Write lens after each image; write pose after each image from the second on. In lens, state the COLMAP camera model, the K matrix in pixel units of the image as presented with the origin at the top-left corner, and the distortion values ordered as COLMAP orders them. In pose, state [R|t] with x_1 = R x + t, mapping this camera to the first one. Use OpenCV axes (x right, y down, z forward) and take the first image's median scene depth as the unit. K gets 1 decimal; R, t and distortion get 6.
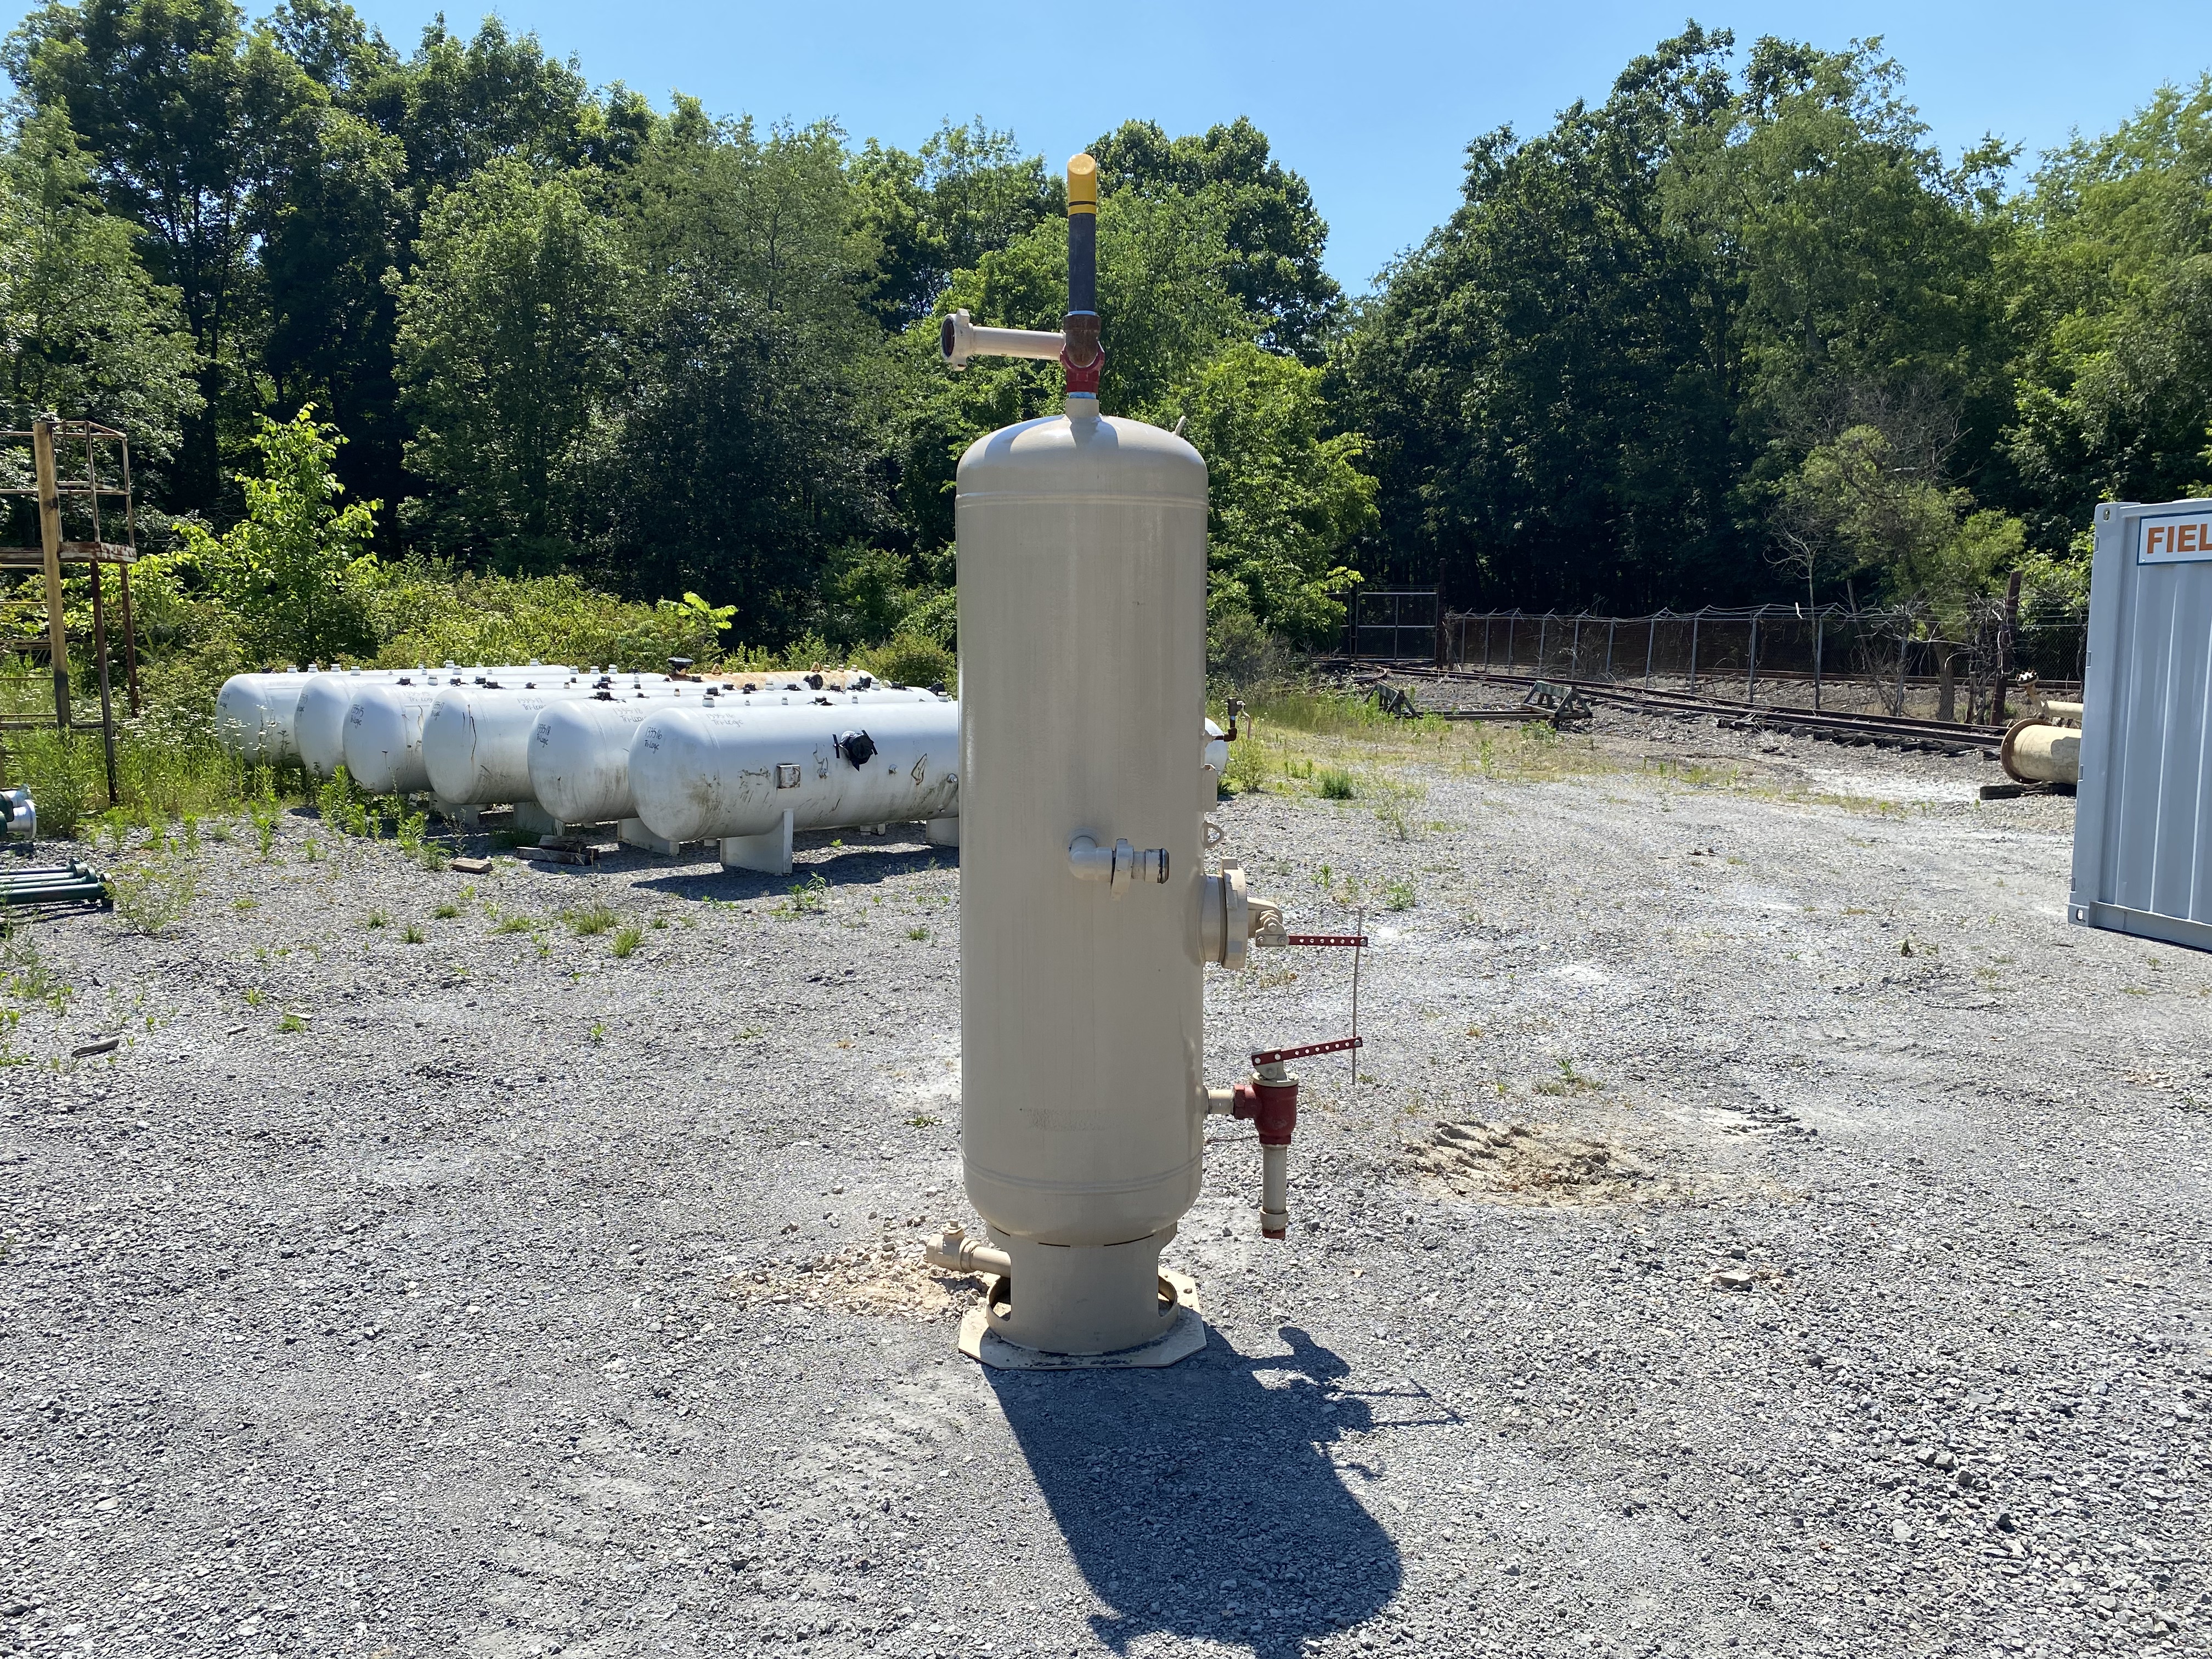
lens RADIAL K [[1691.3, 0, 1106.0], [0, 1691.3, 829.5], [0, 0, 1]] dist [0.020855, -0.028512]
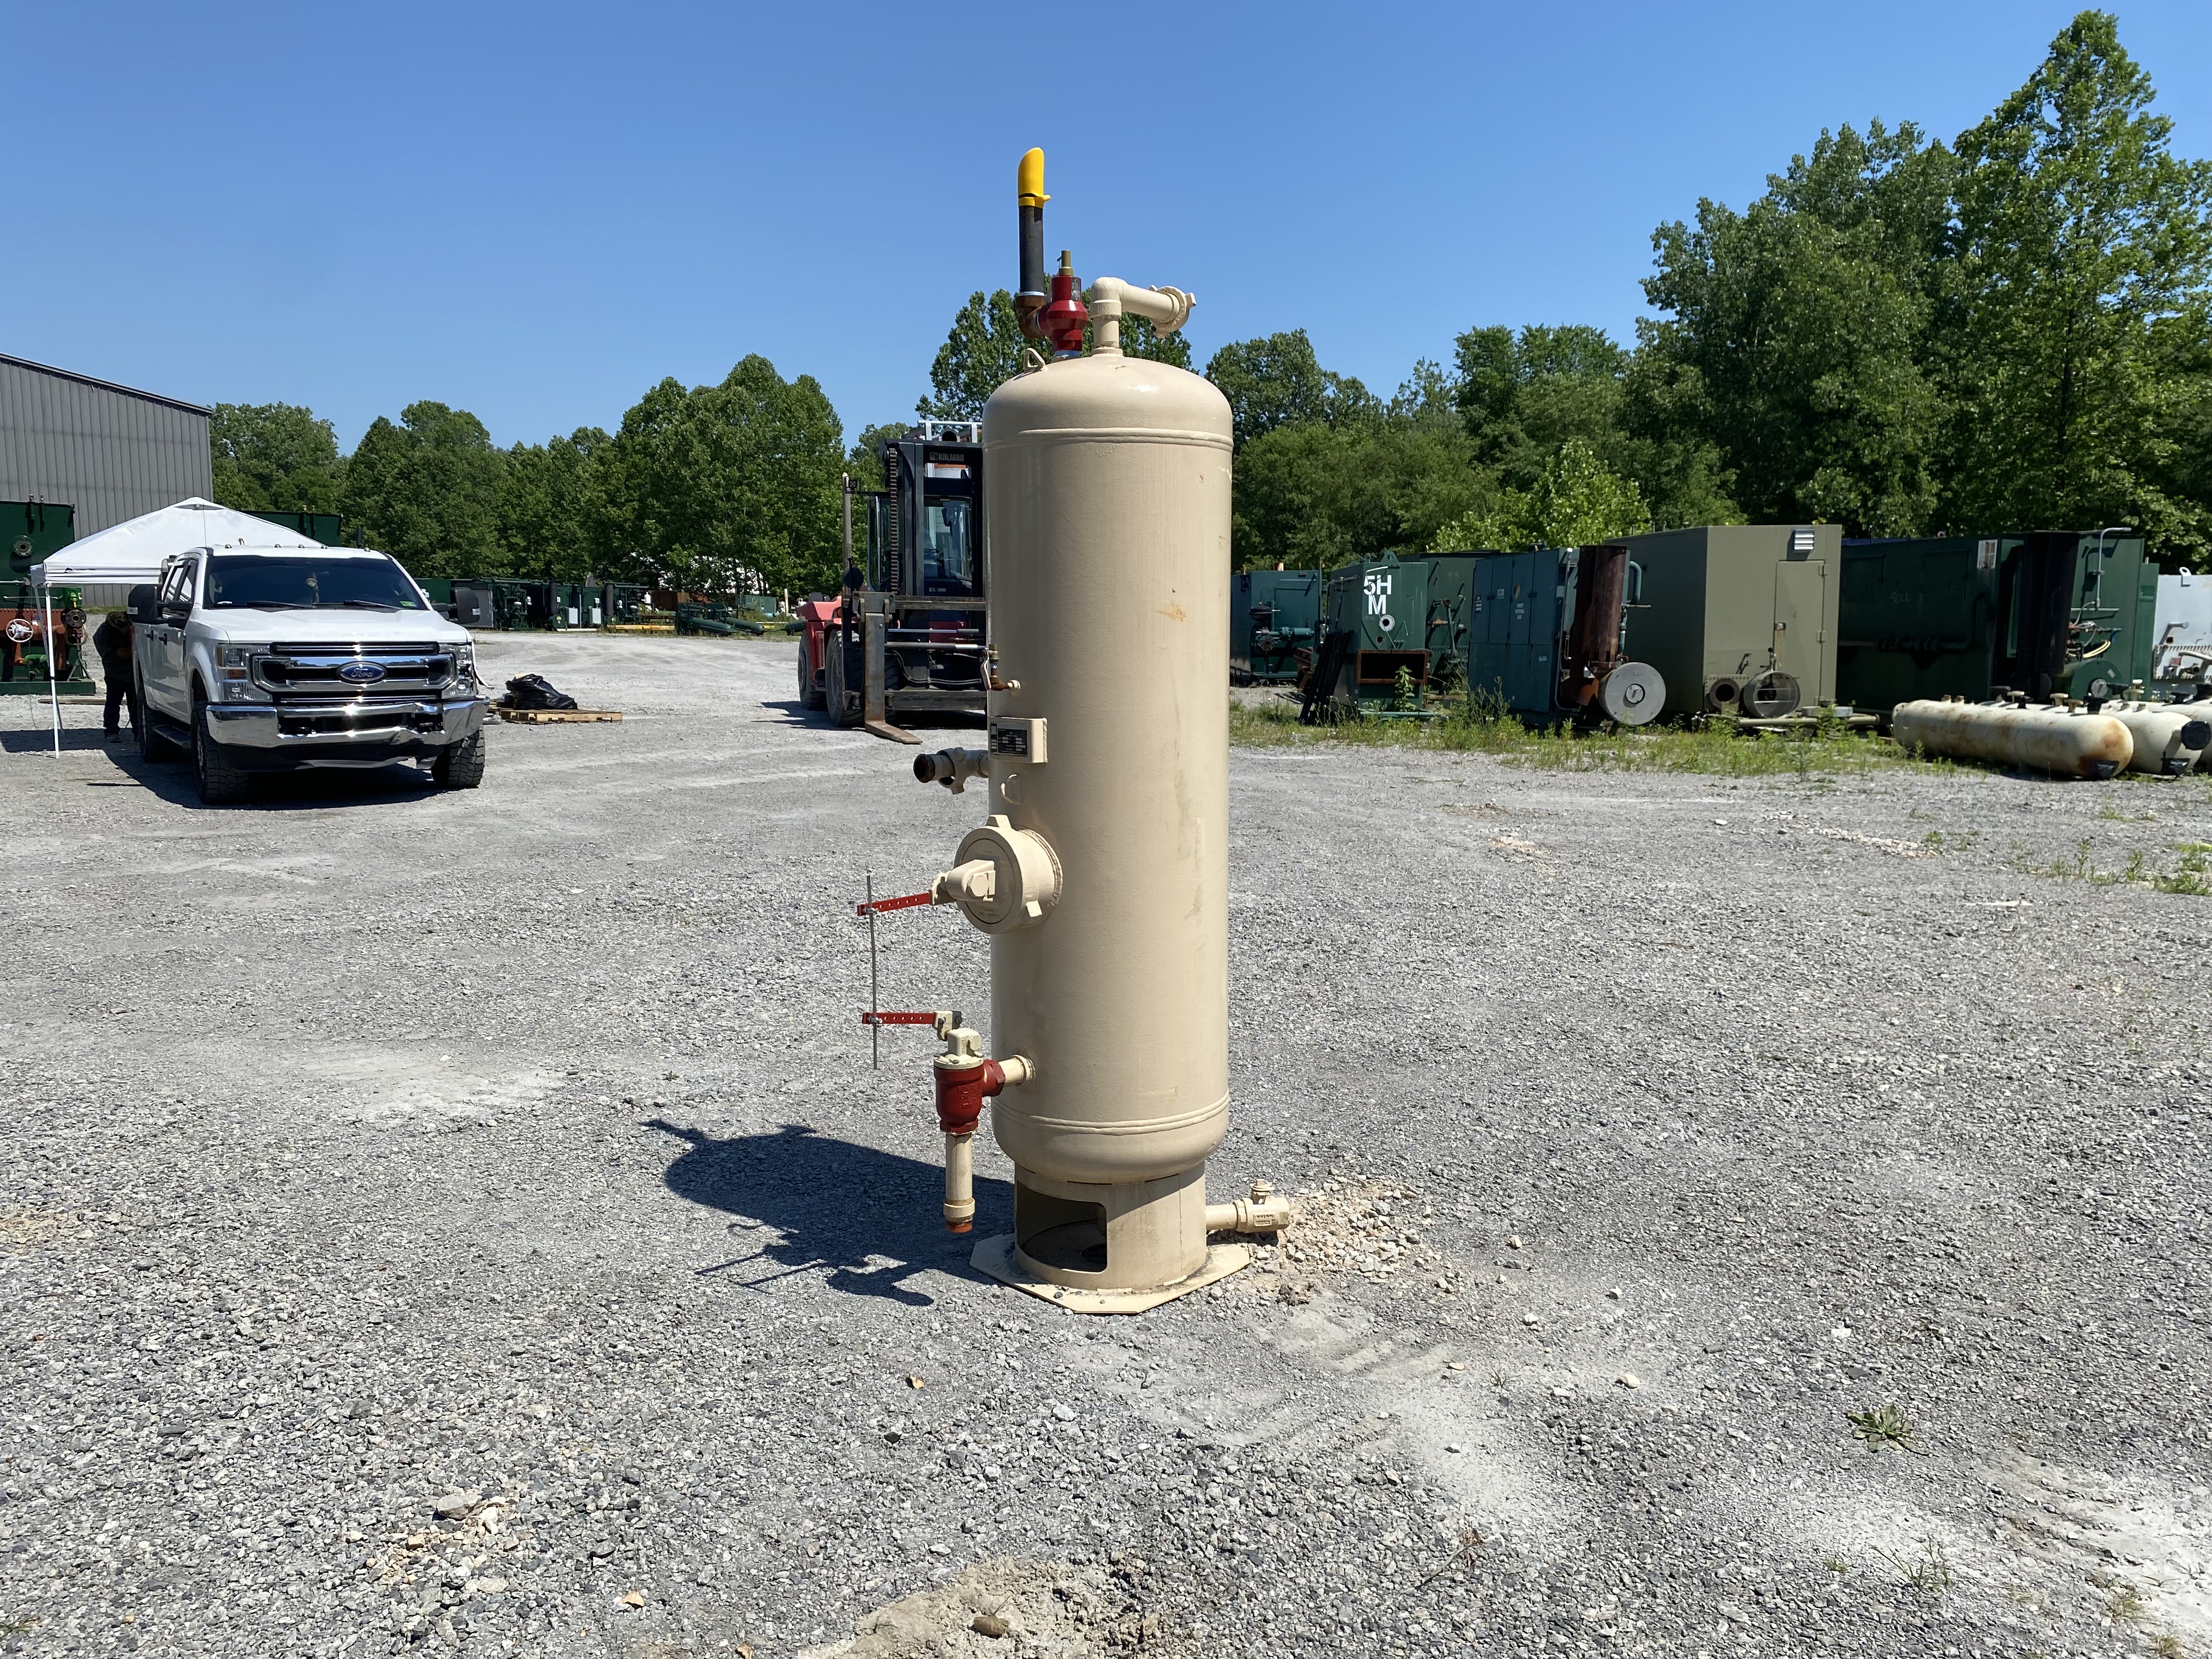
lens RADIAL K [[1657.8, 0, 1117.3], [0, 1657.8, 826.0], [0, 0, 1]] dist [0.089371, -0.131082]
pose [[-0.741556, 0.091036, -0.664686, 0.058673], [-0.077128, 0.972614, 0.219258, -0.017199], [0.666443, 0.213857, -0.714226, 0.156845]]
